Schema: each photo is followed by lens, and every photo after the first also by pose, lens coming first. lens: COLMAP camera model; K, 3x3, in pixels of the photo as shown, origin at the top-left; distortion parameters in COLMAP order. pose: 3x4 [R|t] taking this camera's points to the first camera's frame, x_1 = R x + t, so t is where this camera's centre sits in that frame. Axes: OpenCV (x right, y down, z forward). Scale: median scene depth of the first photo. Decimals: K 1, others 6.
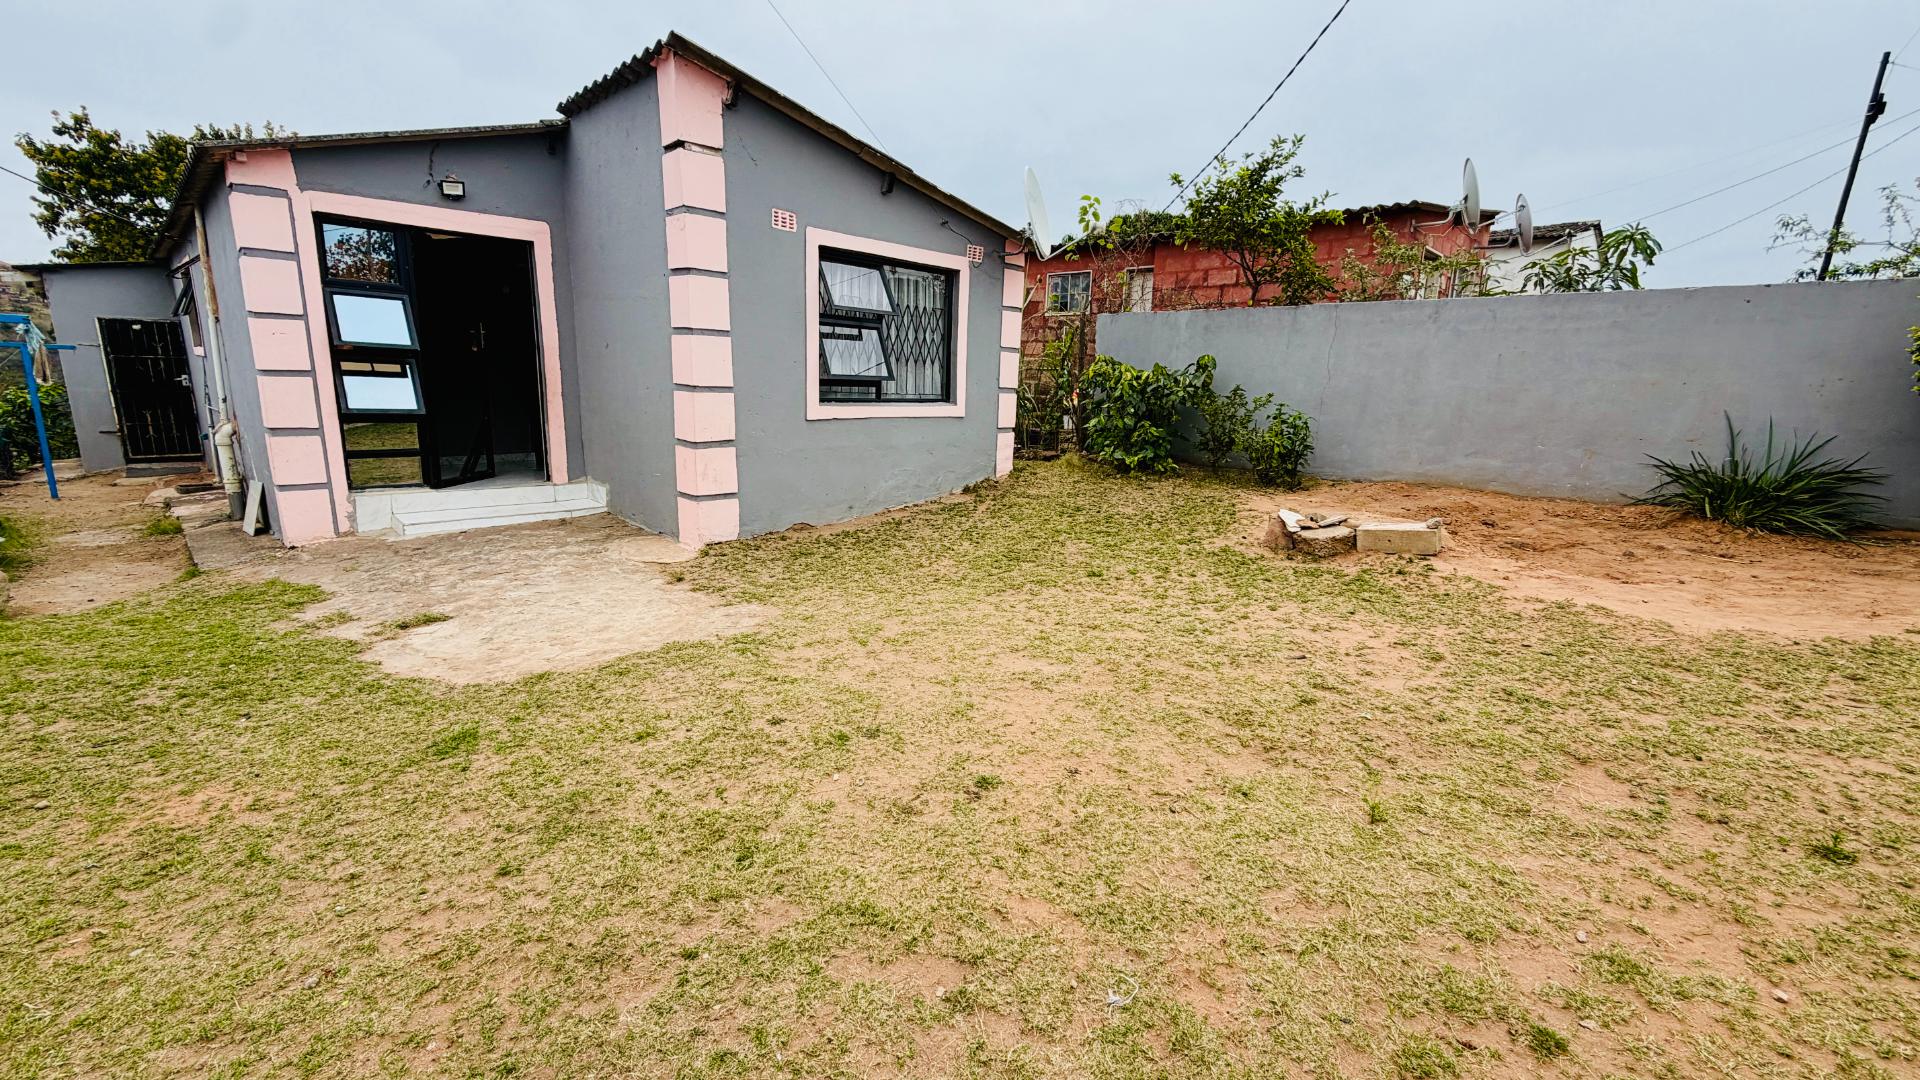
lens RADIAL K [[764.2, 0, 957.5], [0, 764.2, 539.3], [0, 0, 1]] dist [-0.000006, 0.000004]
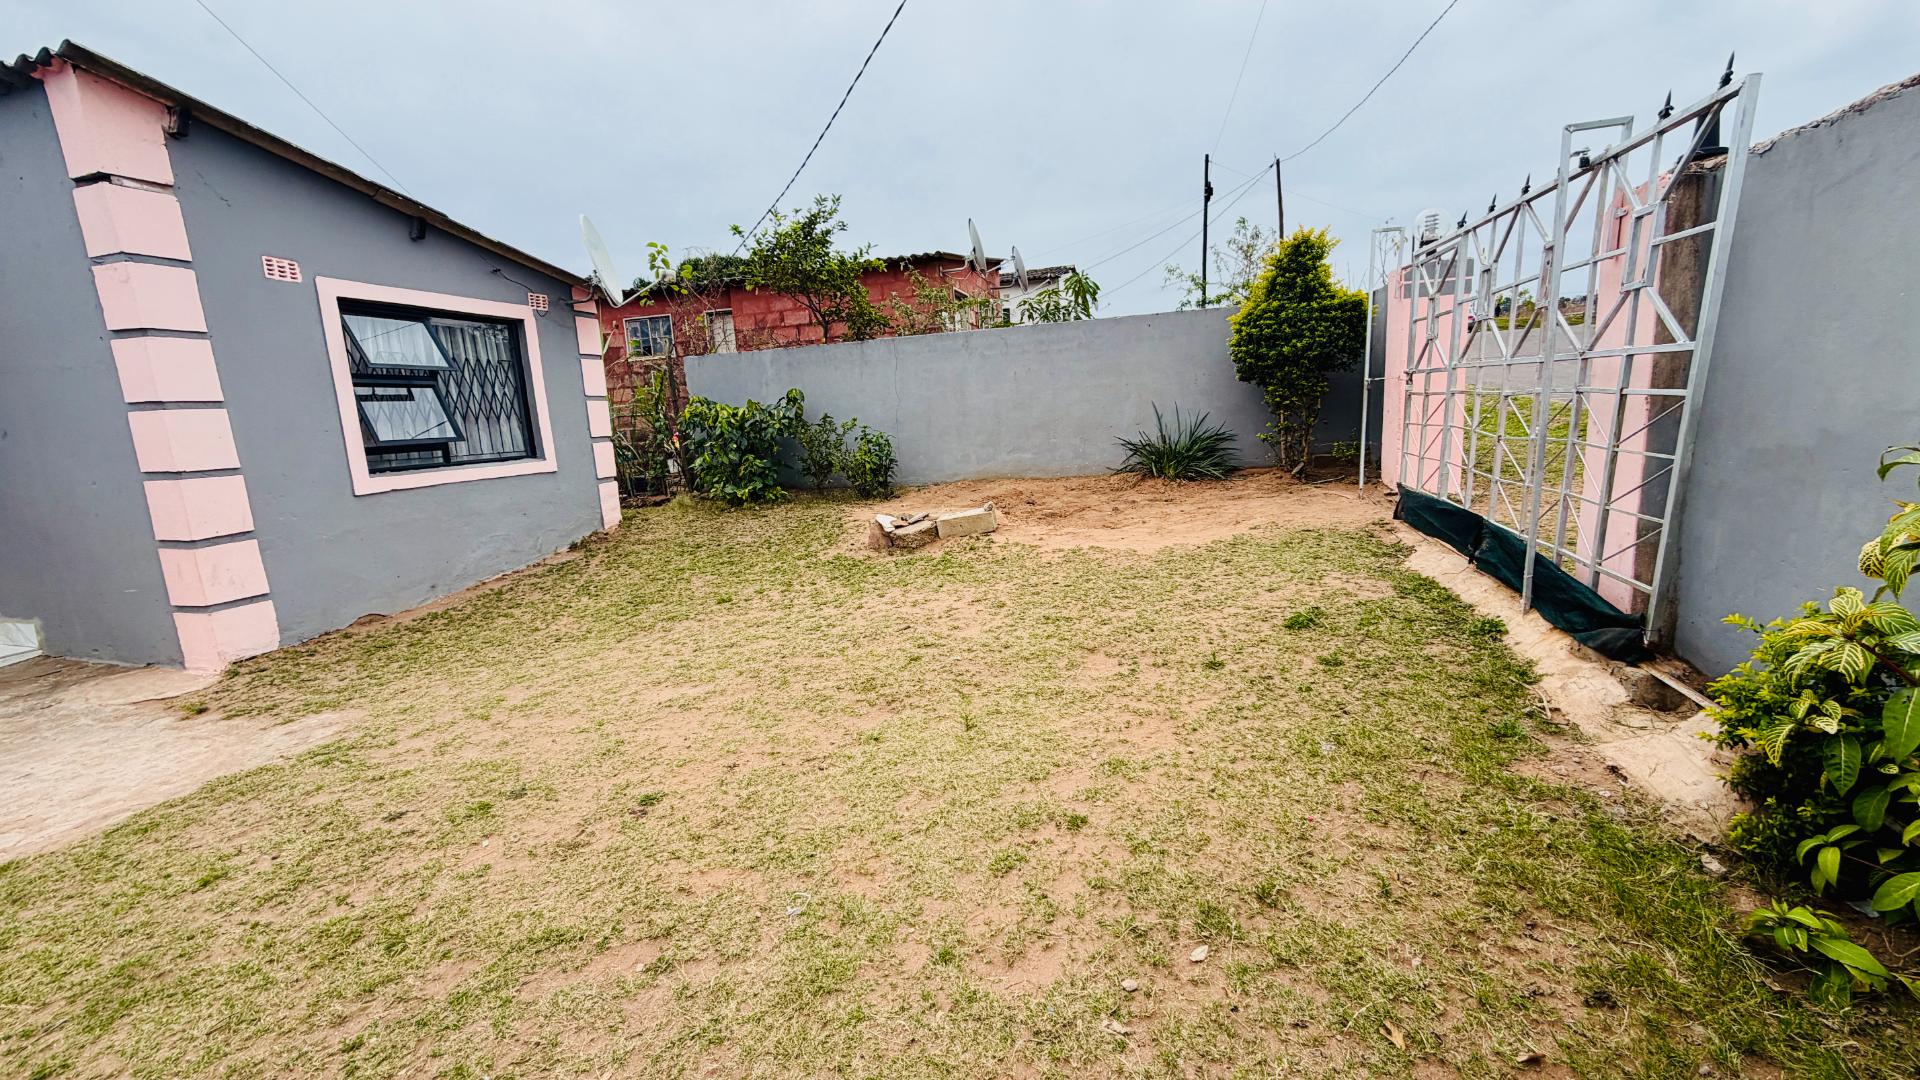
lens RADIAL K [[764.2, 0, 957.5], [0, 764.2, 539.3], [0, 0, 1]] dist [-0.000006, 0.000004]
pose [[0.873118, -0.162050, 0.459787, -0.009051], [0.183429, 0.983031, -0.001861, 0.020404], [-0.451683, 0.085963, 0.888027, -0.076934]]
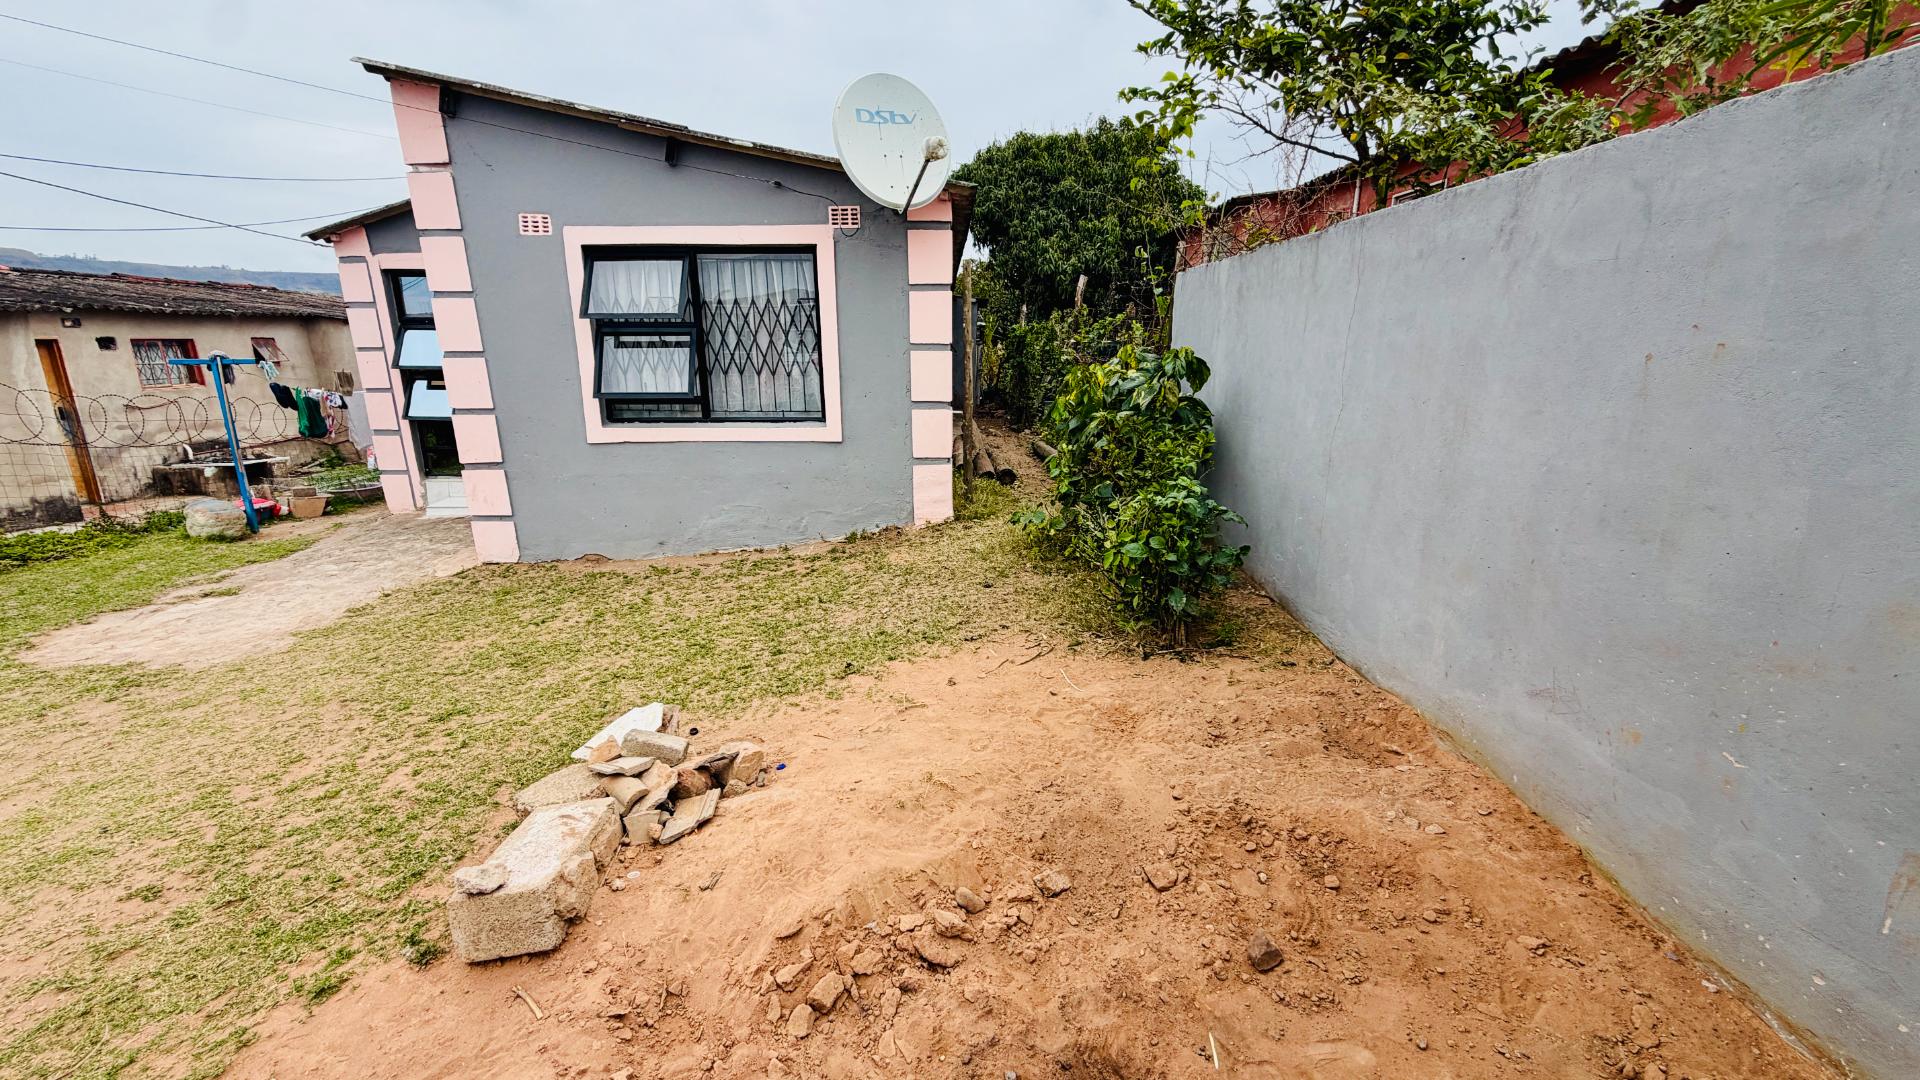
lens RADIAL K [[760.7, 0, 955.8], [0, 760.7, 541.6], [0, 0, 1]] dist [0.000226, 0.000151]
pose [[0.699137, 0.153523, -0.698311, 0.819762], [-0.122074, 0.987965, 0.094985, -0.195974], [0.704489, 0.018838, 0.709464, 0.730454]]
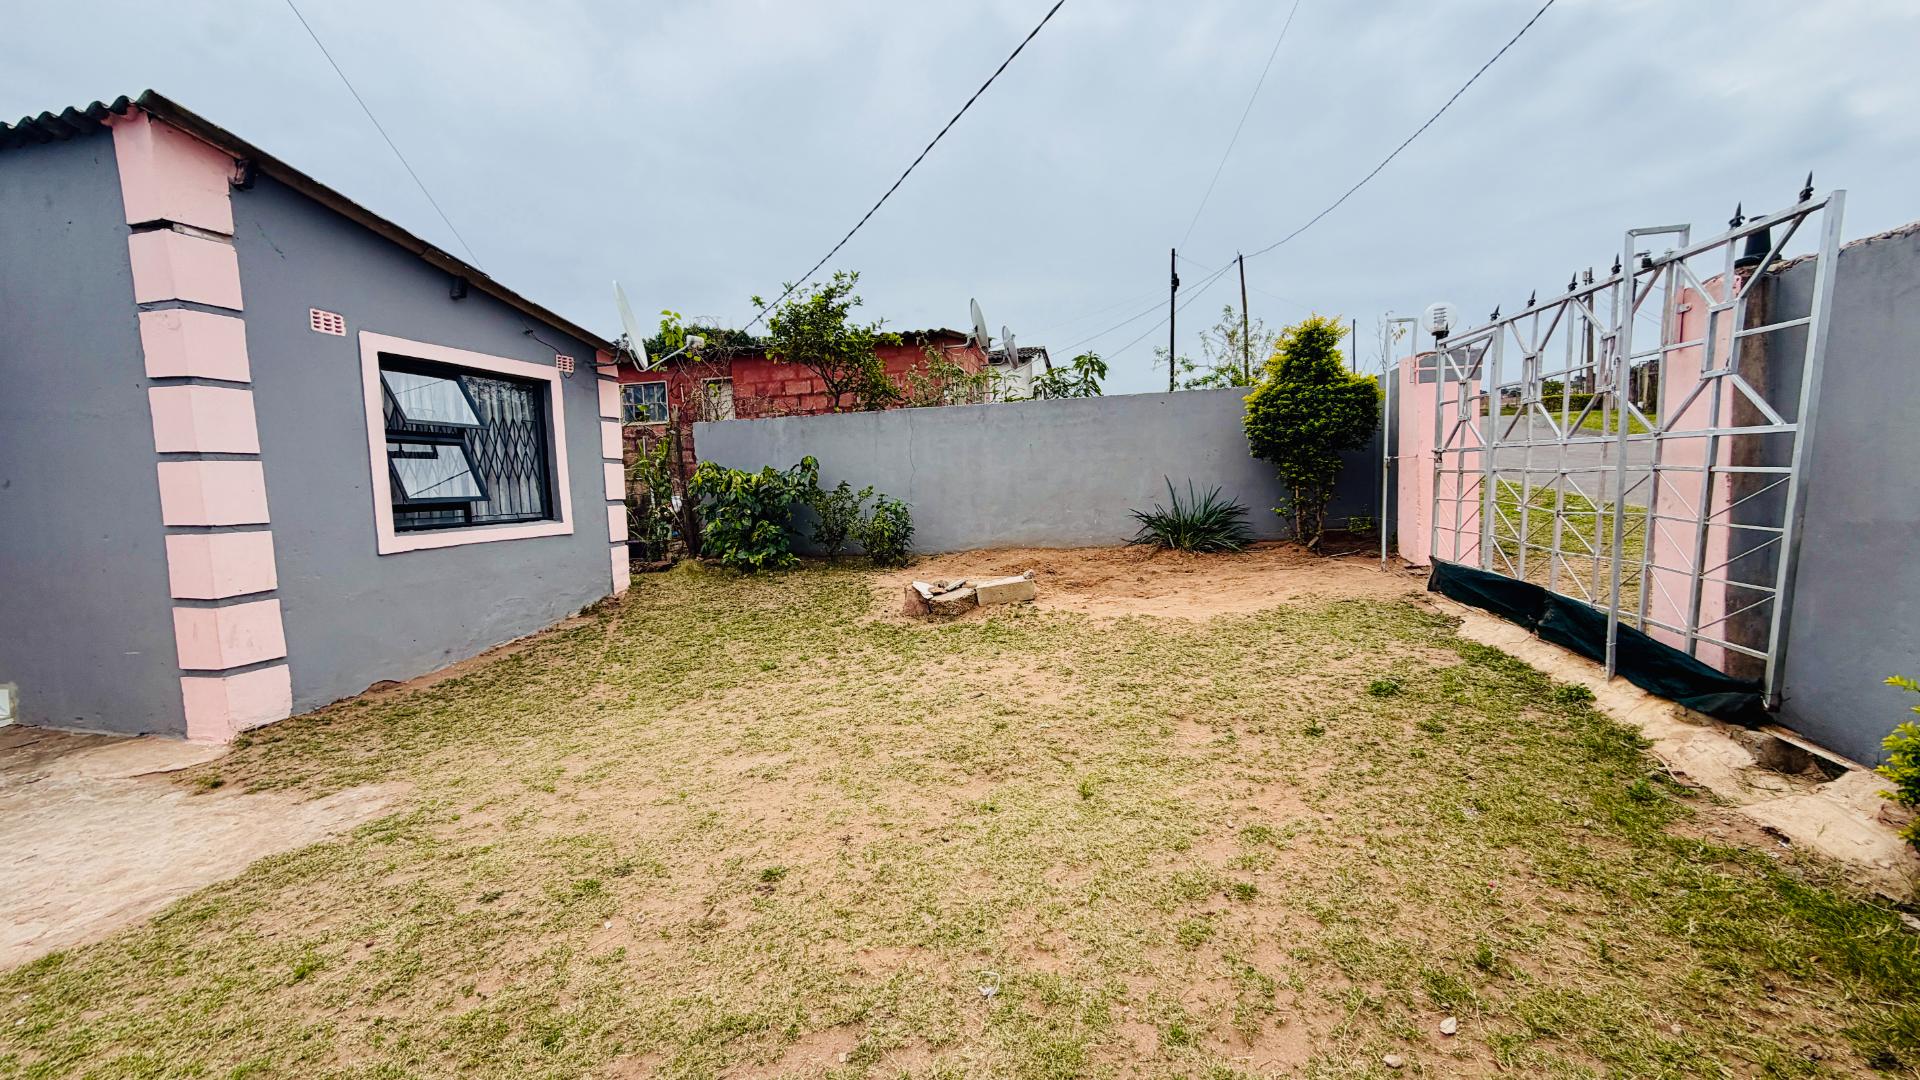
lens RADIAL K [[764.2, 0, 957.5], [0, 764.2, 539.3], [0, 0, 1]] dist [-0.000006, 0.000004]
pose [[0.844825, -0.104990, 0.524641, -0.110169], [0.174212, 0.981102, -0.084197, 0.006333], [-0.505886, 0.162531, 0.847150, -0.020018]]
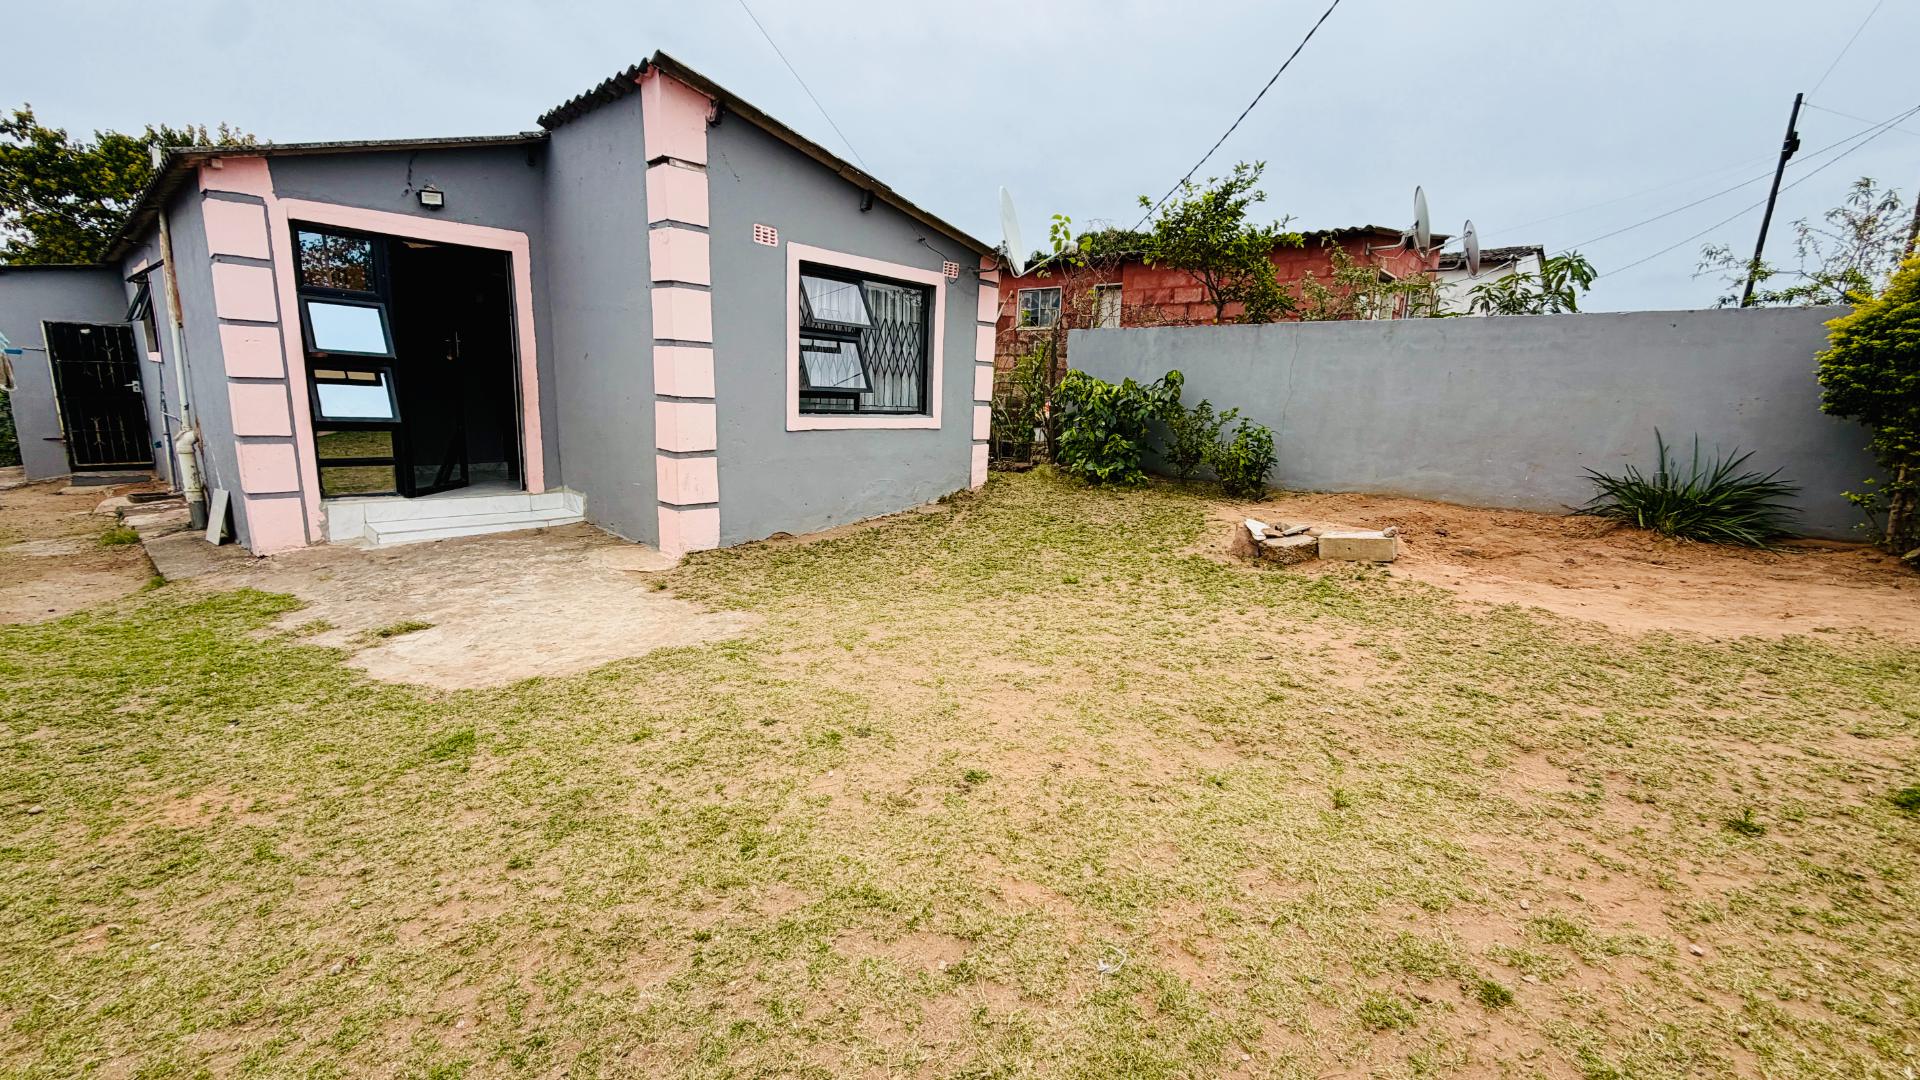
lens RADIAL K [[764.2, 0, 957.5], [0, 764.2, 539.3], [0, 0, 1]] dist [-0.000006, 0.000004]
pose [[0.999129, -0.000022, 0.041725, -0.014206], [0.000671, 0.999879, -0.015552, 0.004264], [-0.041719, 0.015566, 0.999008, -0.023397]]
